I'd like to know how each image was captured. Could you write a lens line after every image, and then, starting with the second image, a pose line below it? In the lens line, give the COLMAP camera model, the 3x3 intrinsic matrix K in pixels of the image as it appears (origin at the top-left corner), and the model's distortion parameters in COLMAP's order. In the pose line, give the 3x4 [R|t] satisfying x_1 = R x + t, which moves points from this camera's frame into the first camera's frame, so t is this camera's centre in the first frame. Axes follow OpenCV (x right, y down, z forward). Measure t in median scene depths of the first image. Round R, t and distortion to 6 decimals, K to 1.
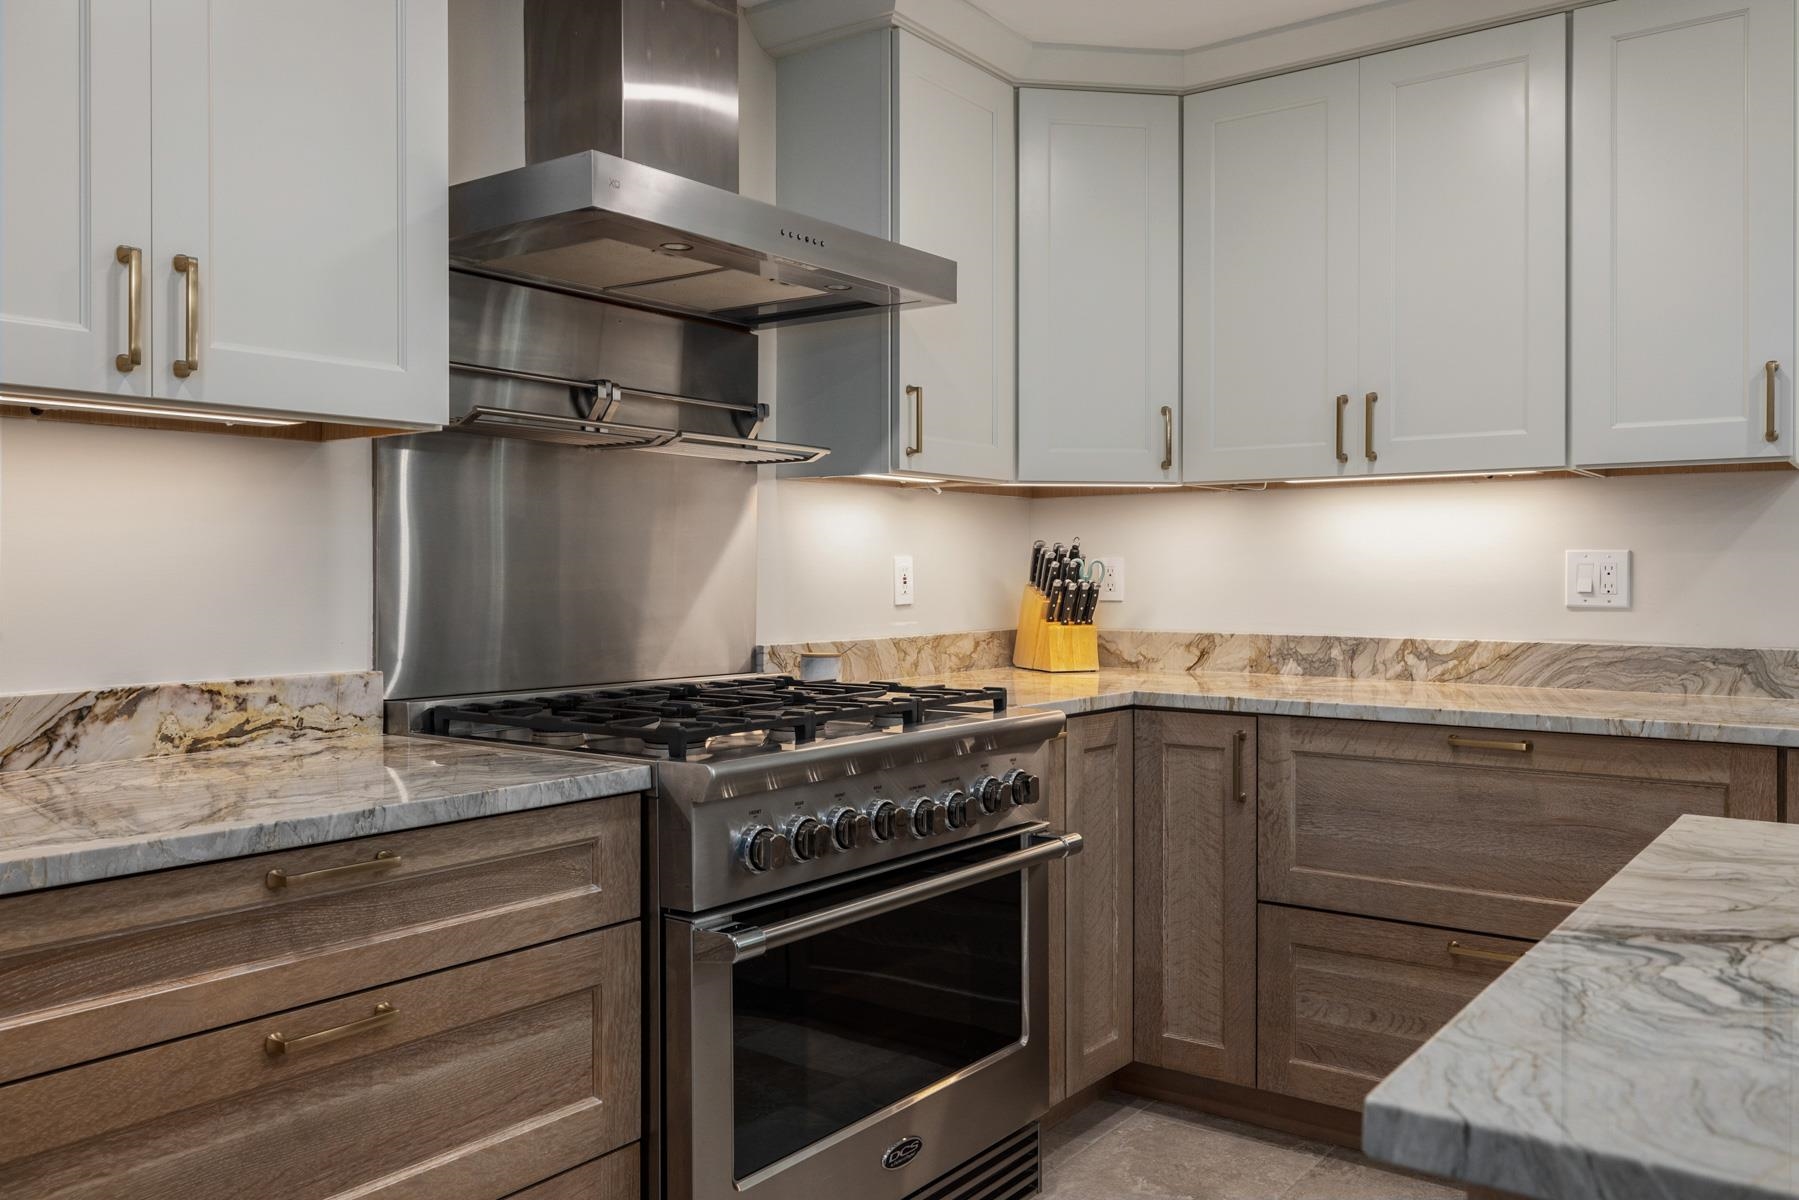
lens RADIAL K [[1437.8, 0, 896.4], [0, 1437.8, 582.8], [0, 0, 1]] dist [-0.001096, 0.005395]
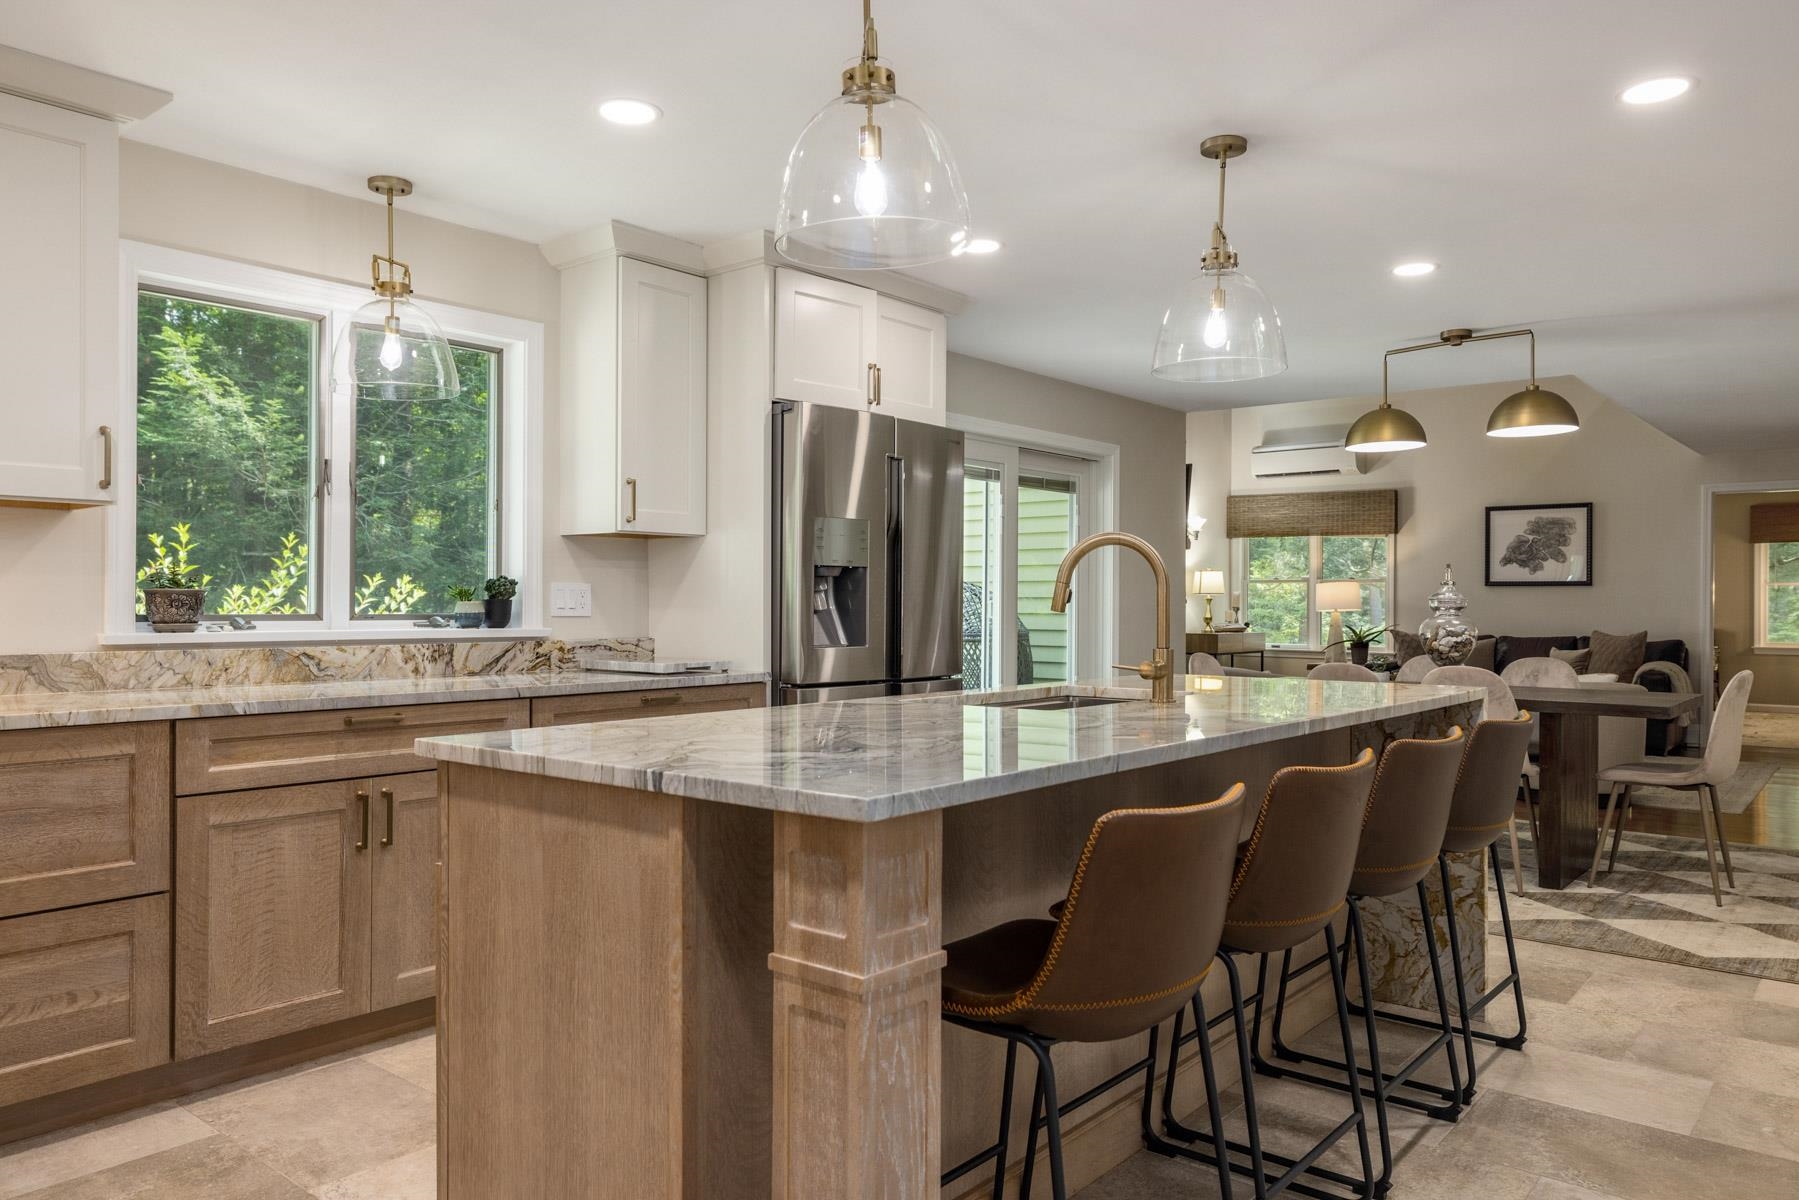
lens RADIAL K [[1254.0, 0, 905.2], [0, 1254.0, 604.2], [0, 0, 1]] dist [0.010518, 0.002351]
pose [[0.066087, -0.003569, 0.997807, -0.458888], [0.005658, 0.999979, 0.003202, 0.004645], [-0.997798, 0.005434, 0.066106, 0.205382]]
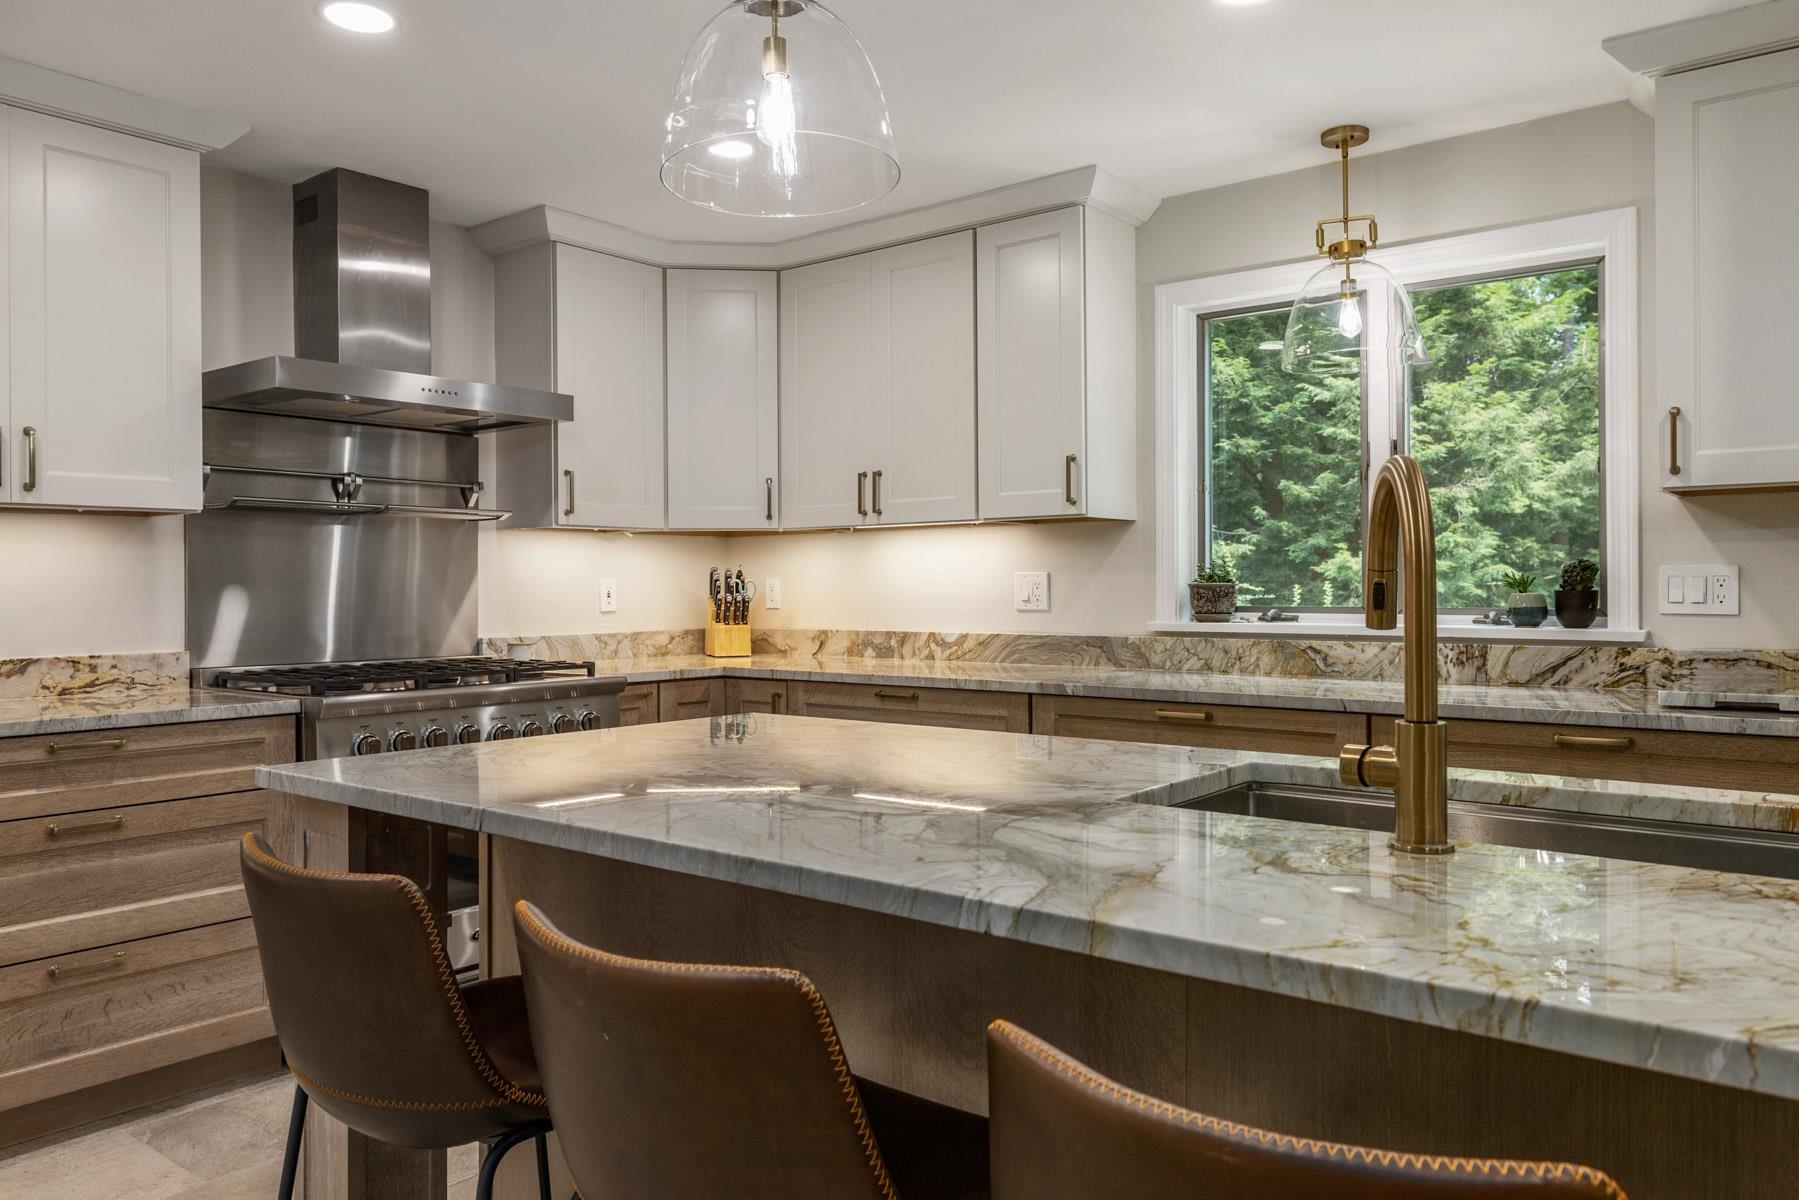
lens RADIAL K [[1309.1, 0, 910.5], [0, 1309.1, 592.0], [0, 0, 1]] dist [0.001238, -0.001512]
pose [[0.999426, -0.006993, -0.033146, 0.466220], [0.006879, 0.999970, -0.003549, 0.002391], [0.033170, 0.003319, 0.999444, -0.442320]]
